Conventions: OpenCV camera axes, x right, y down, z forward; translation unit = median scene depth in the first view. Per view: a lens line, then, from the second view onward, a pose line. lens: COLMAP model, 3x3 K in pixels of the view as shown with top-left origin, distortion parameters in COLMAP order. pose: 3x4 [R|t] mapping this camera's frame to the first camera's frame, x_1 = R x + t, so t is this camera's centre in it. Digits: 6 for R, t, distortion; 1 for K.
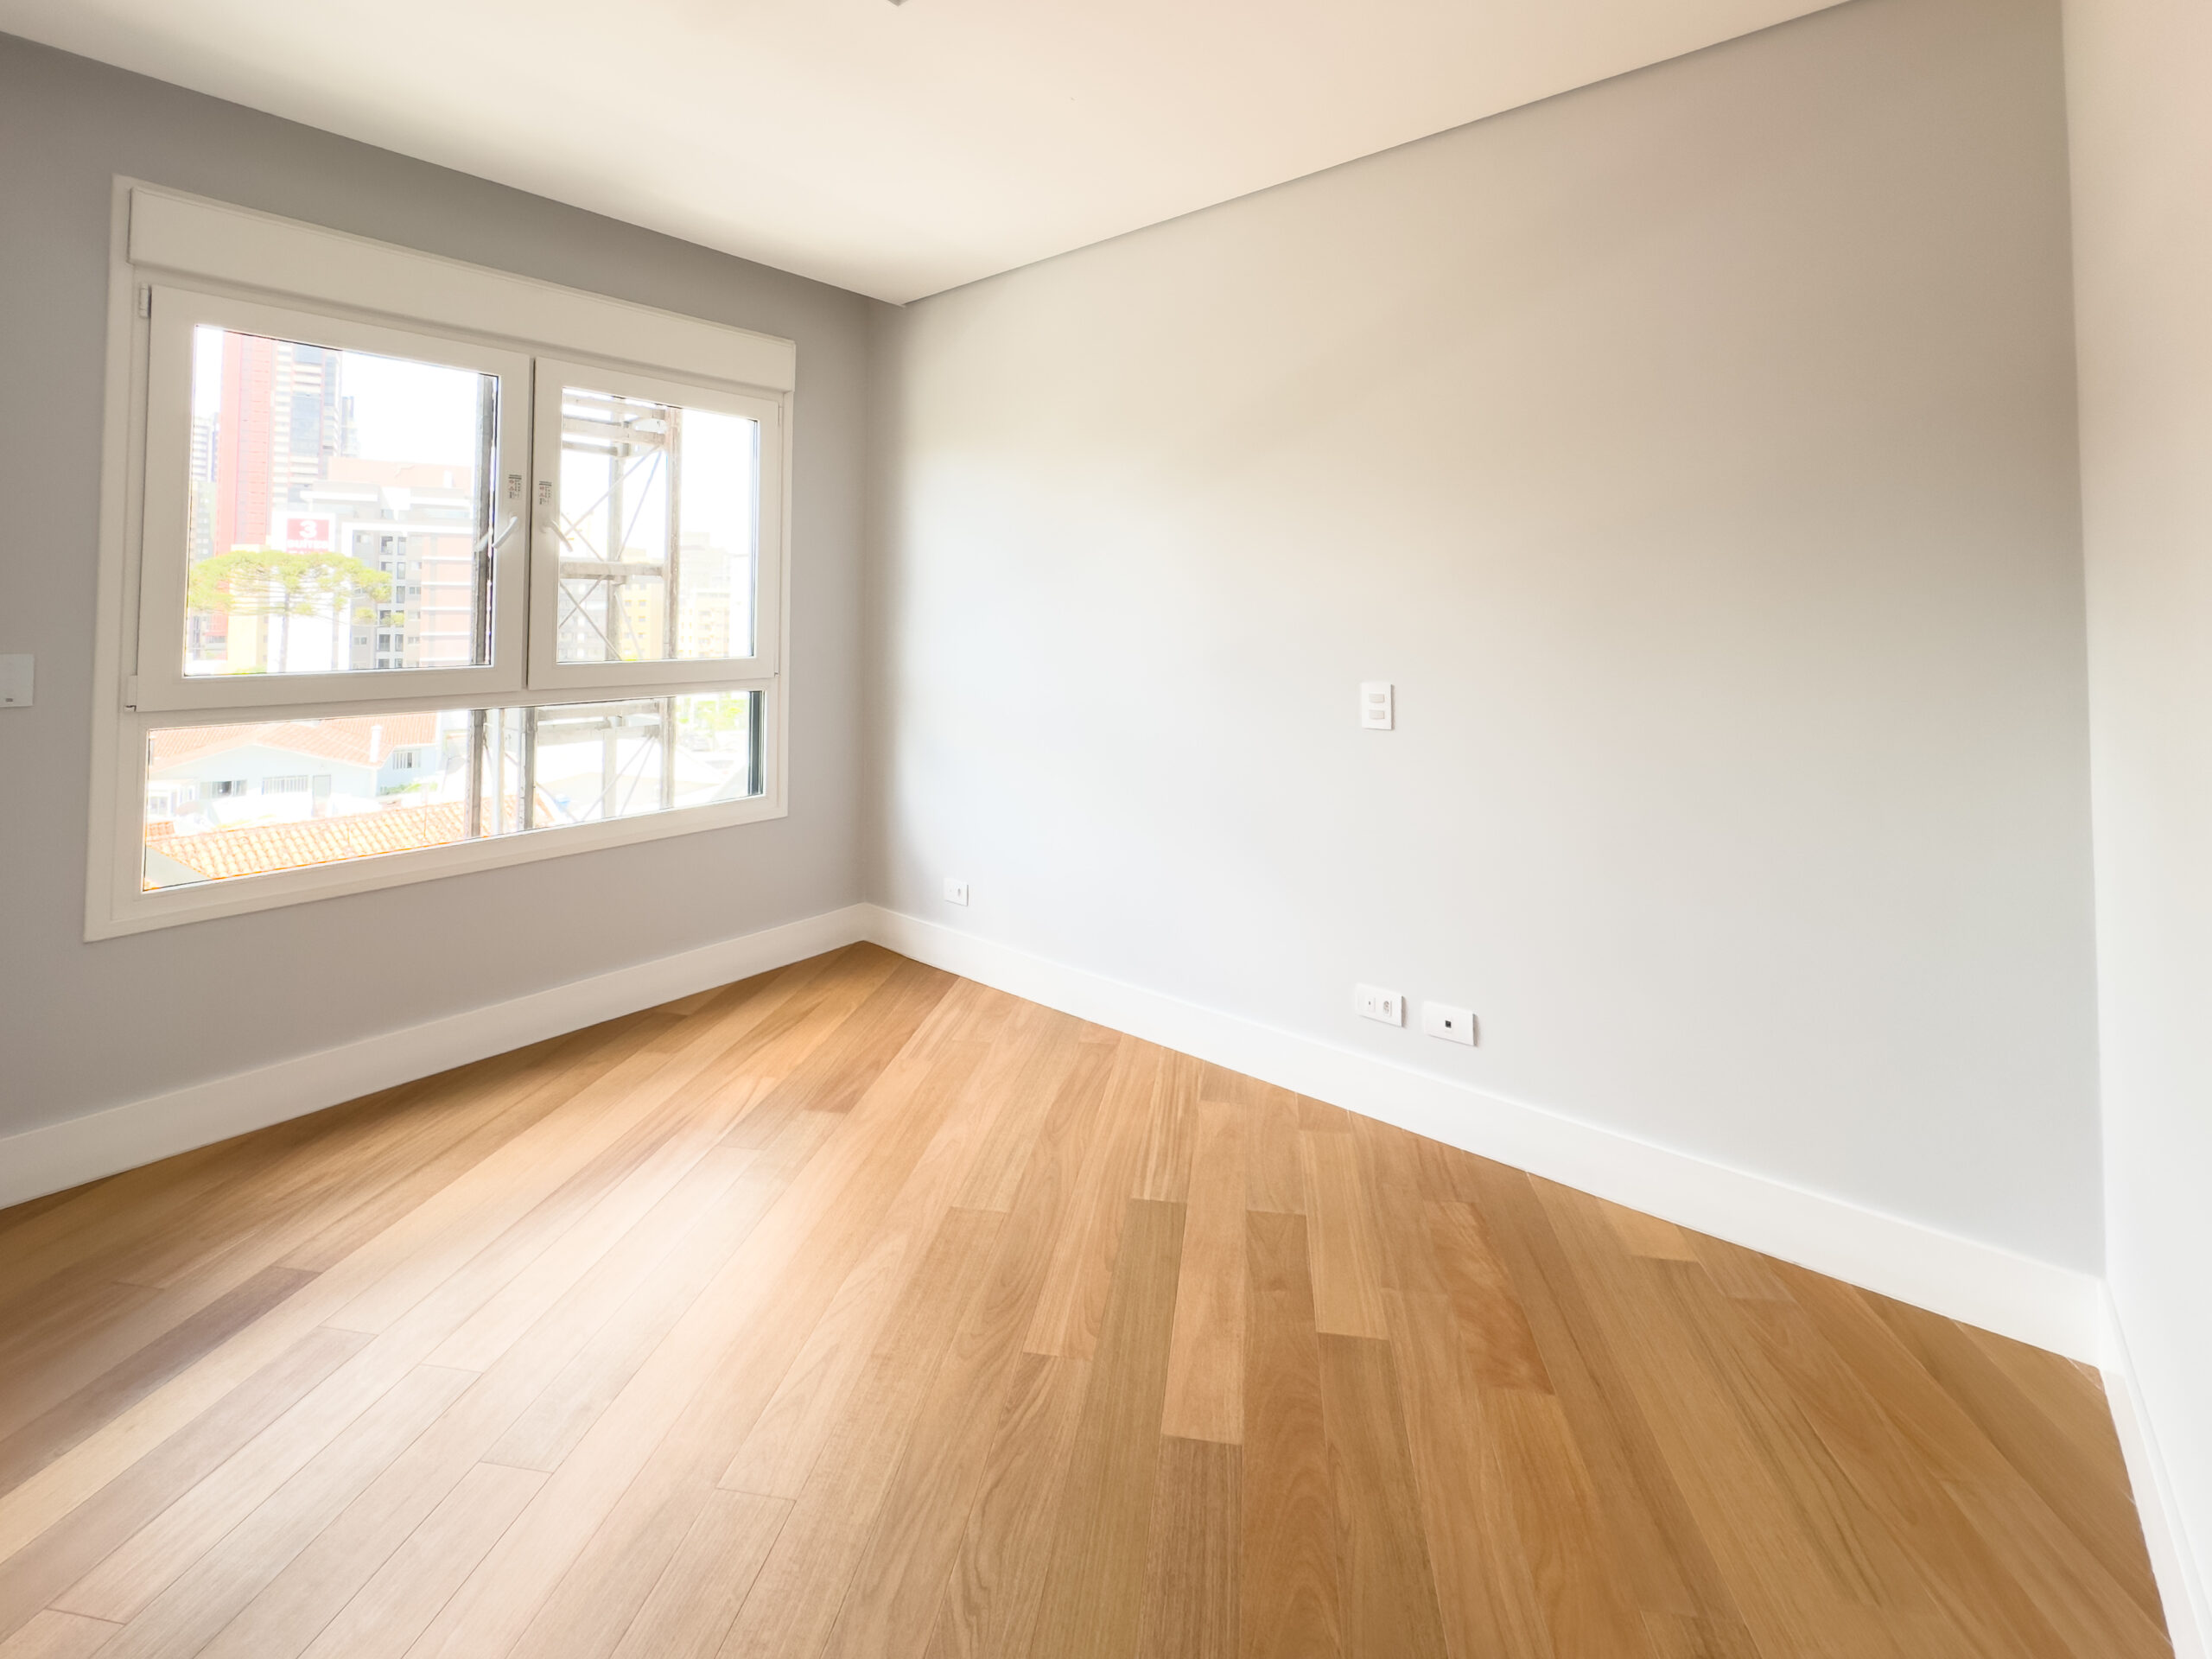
lens RADIAL K [[881.0, 0, 1091.8], [0, 881.0, 827.0], [0, 0, 1]] dist [-0.000792, 0.000242]
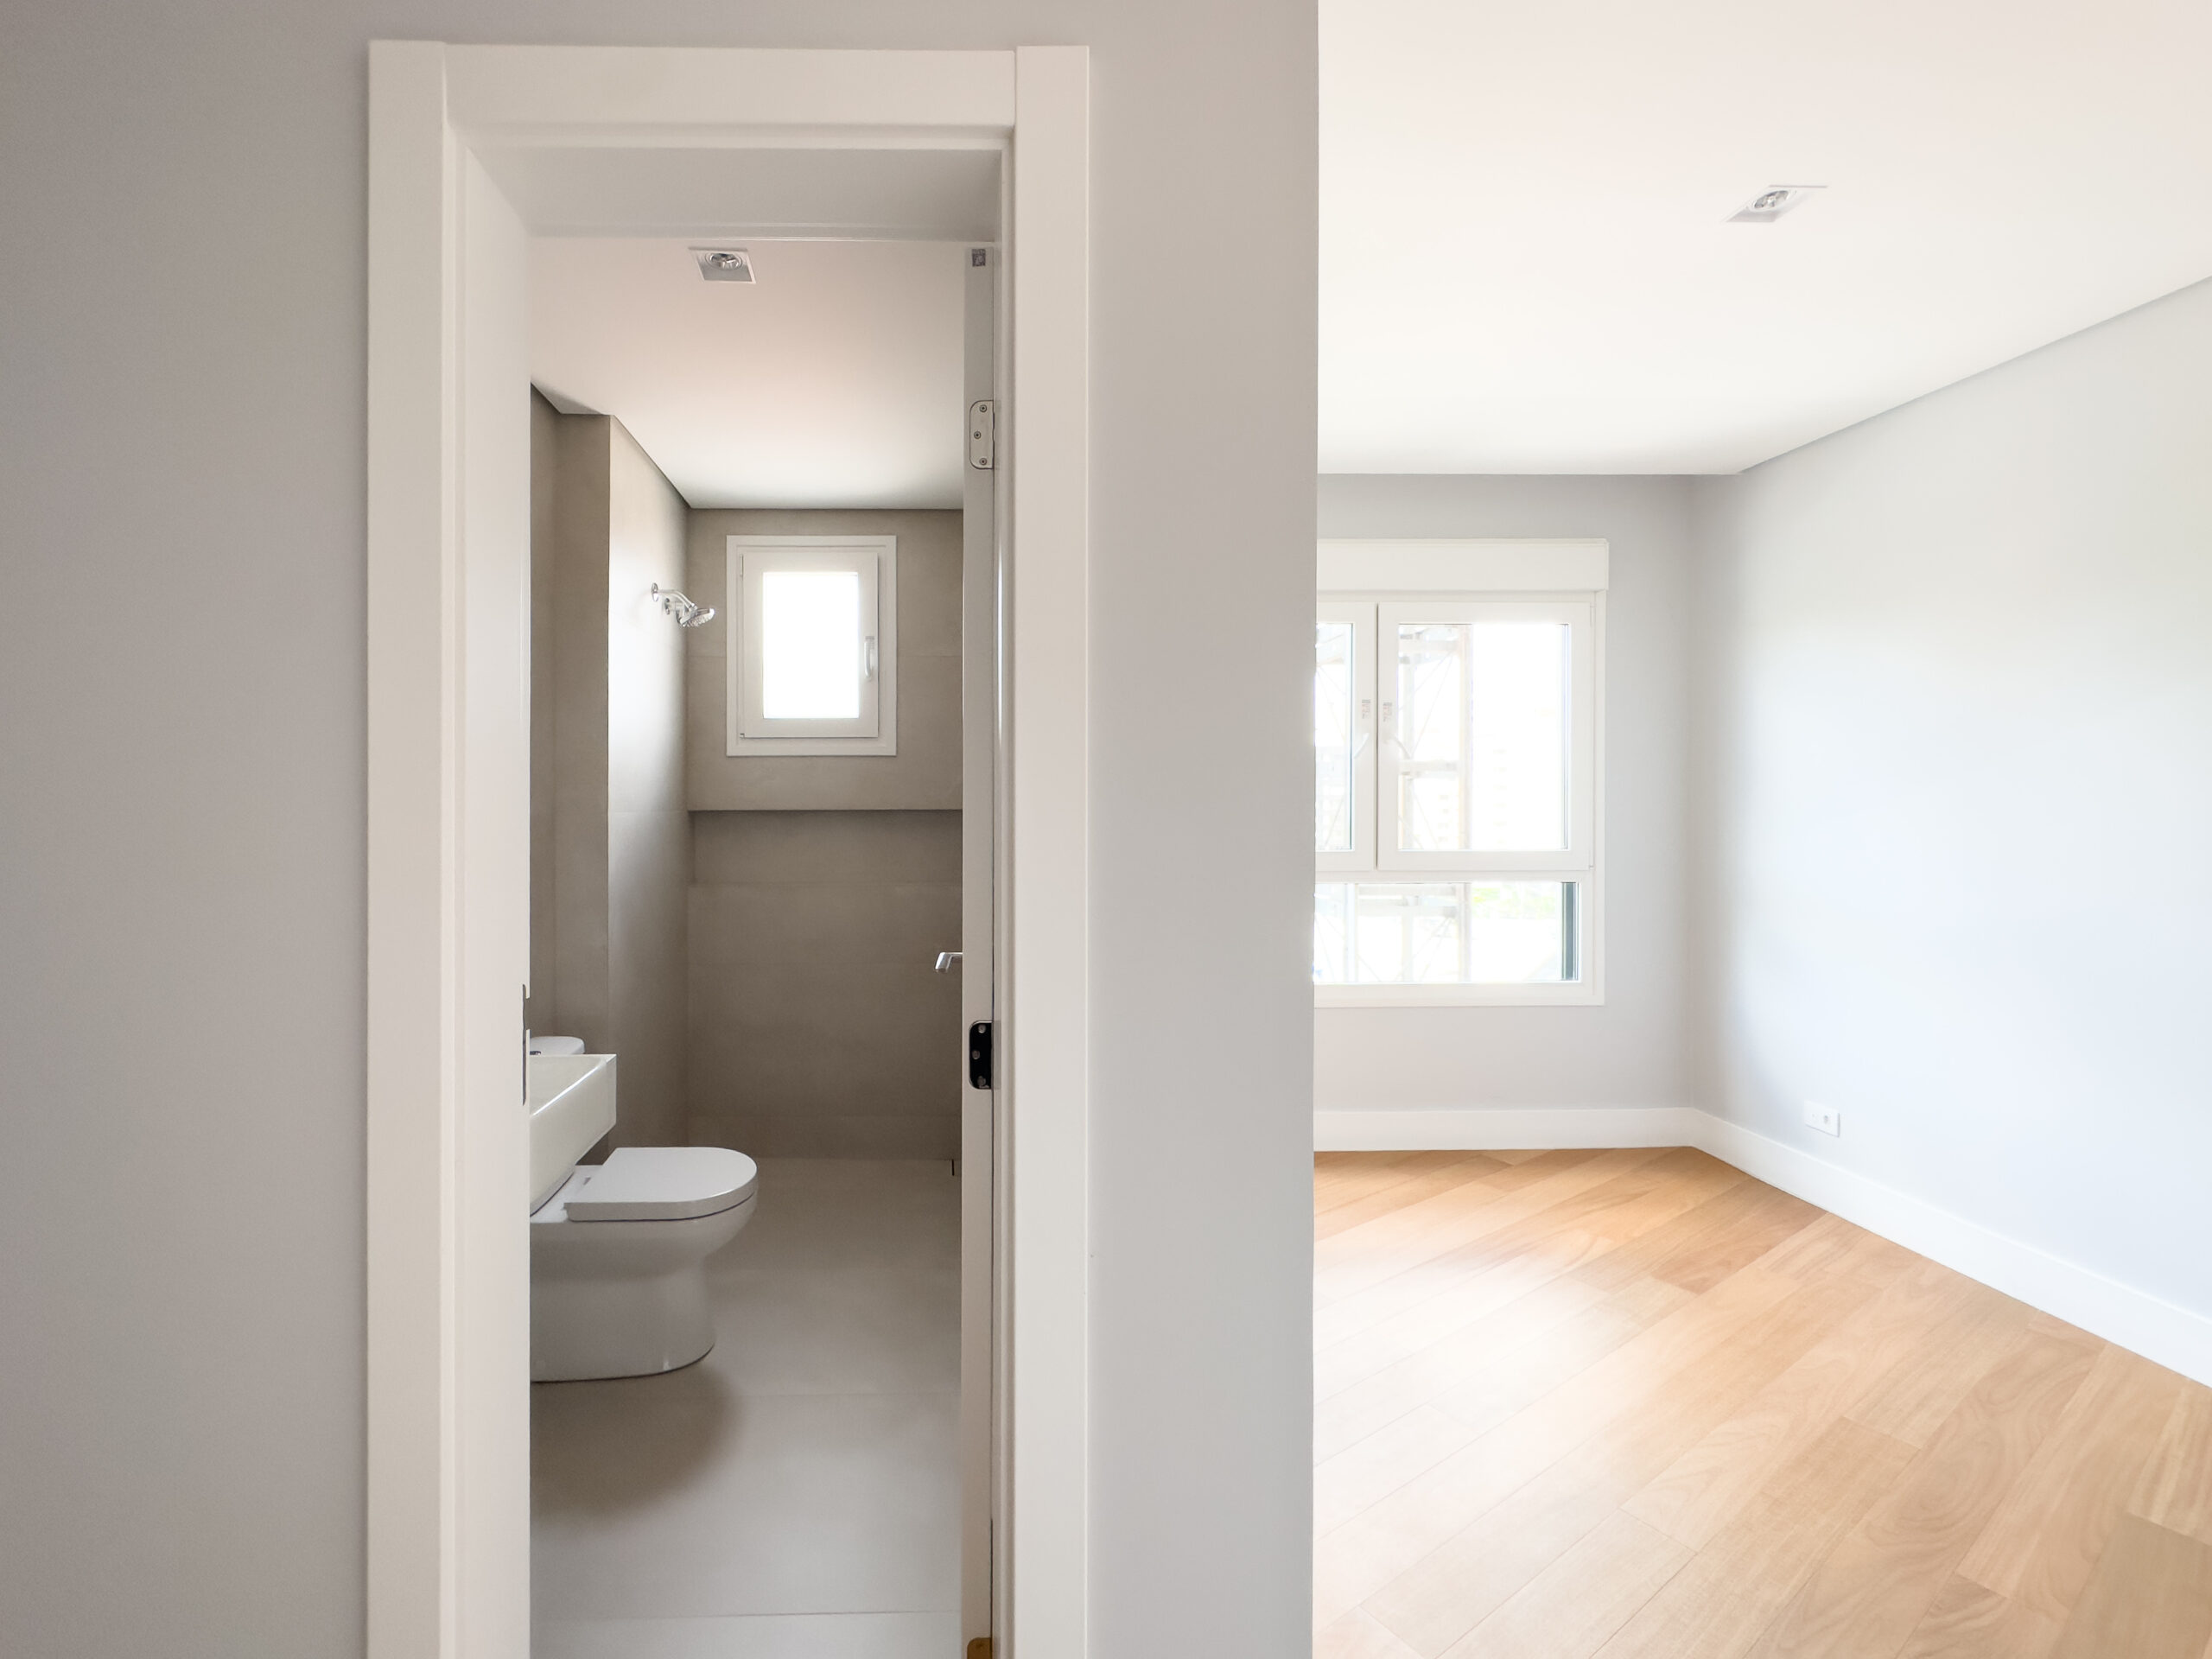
lens RADIAL K [[881.0, 0, 1091.8], [0, 881.0, 827.0], [0, 0, 1]] dist [-0.000792, 0.000242]
pose [[0.682704, 0.016056, -0.730519, -0.017196], [-0.168623, 0.976235, -0.136129, 0.045242], [0.710973, 0.216118, 0.669187, -0.266767]]
